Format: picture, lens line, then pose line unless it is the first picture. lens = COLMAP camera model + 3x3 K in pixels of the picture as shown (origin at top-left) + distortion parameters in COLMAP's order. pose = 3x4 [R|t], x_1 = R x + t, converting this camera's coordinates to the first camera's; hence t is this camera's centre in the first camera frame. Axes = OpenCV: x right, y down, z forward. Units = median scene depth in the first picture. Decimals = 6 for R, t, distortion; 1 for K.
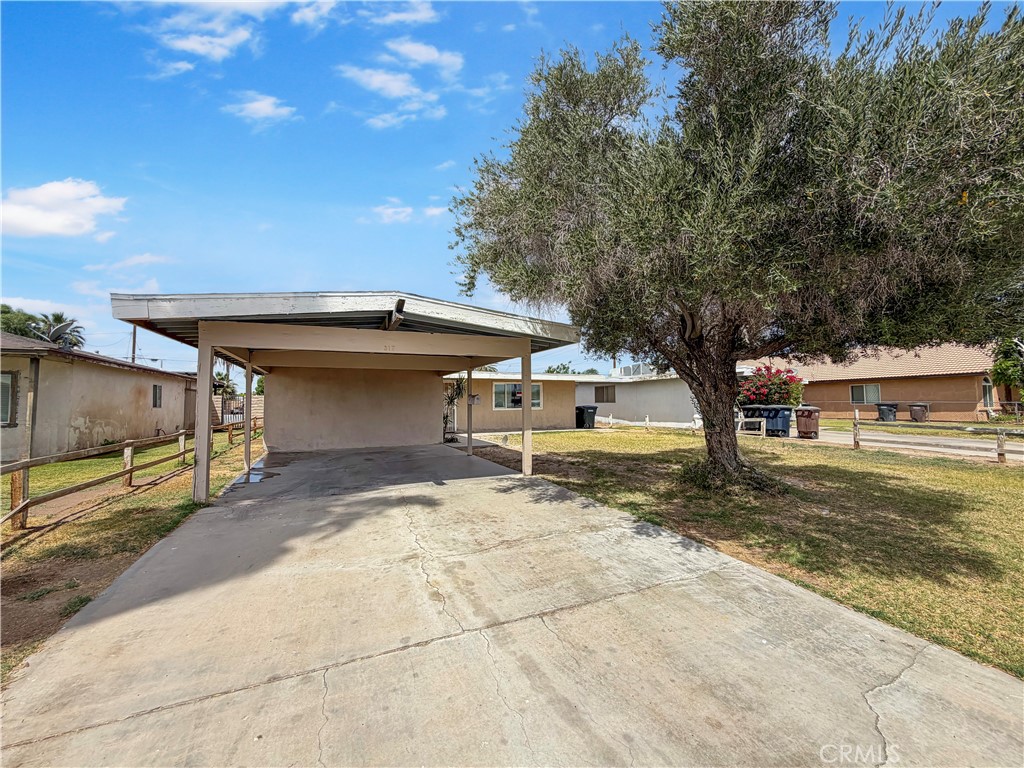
lens RADIAL K [[406.5, 0, 510.9], [0, 406.5, 385.1], [0, 0, 1]] dist [-0.003290, -0.000458]
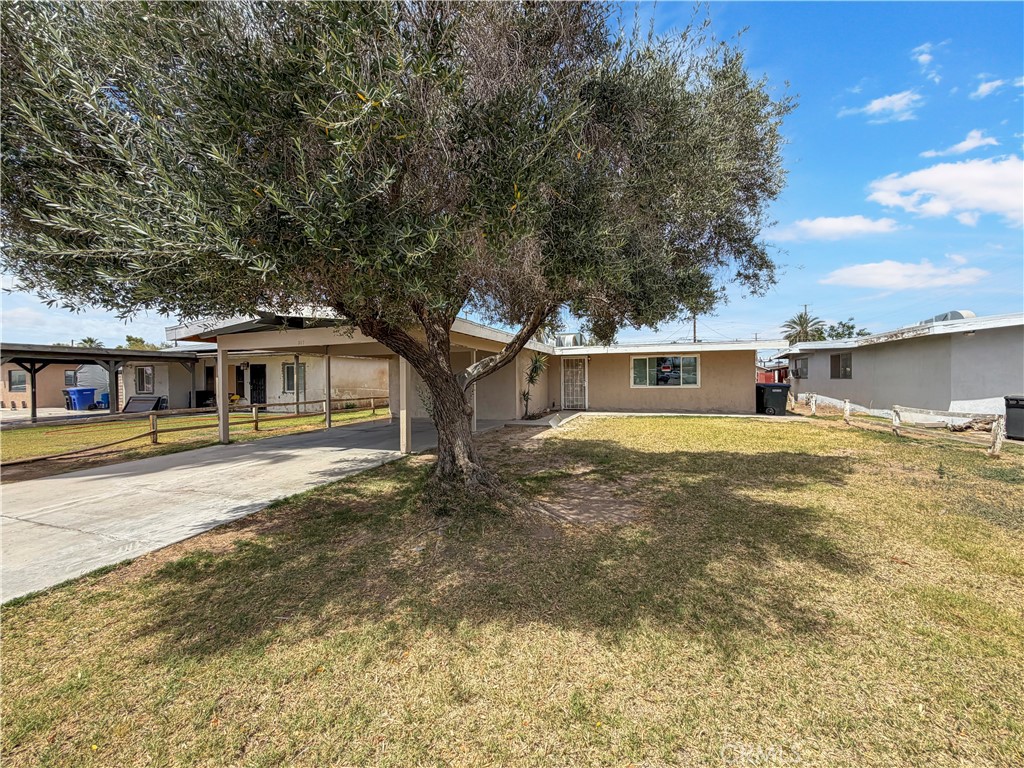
lens RADIAL K [[406.5, 0, 508.0], [0, 406.5, 381.5], [0, 0, 1]] dist [-0.003290, -0.000458]
pose [[0.735379, 0.004902, -0.677638, 1.633945], [0.034045, 0.998444, 0.044168, 0.000604], [0.676800, -0.055550, 0.734068, 0.727425]]
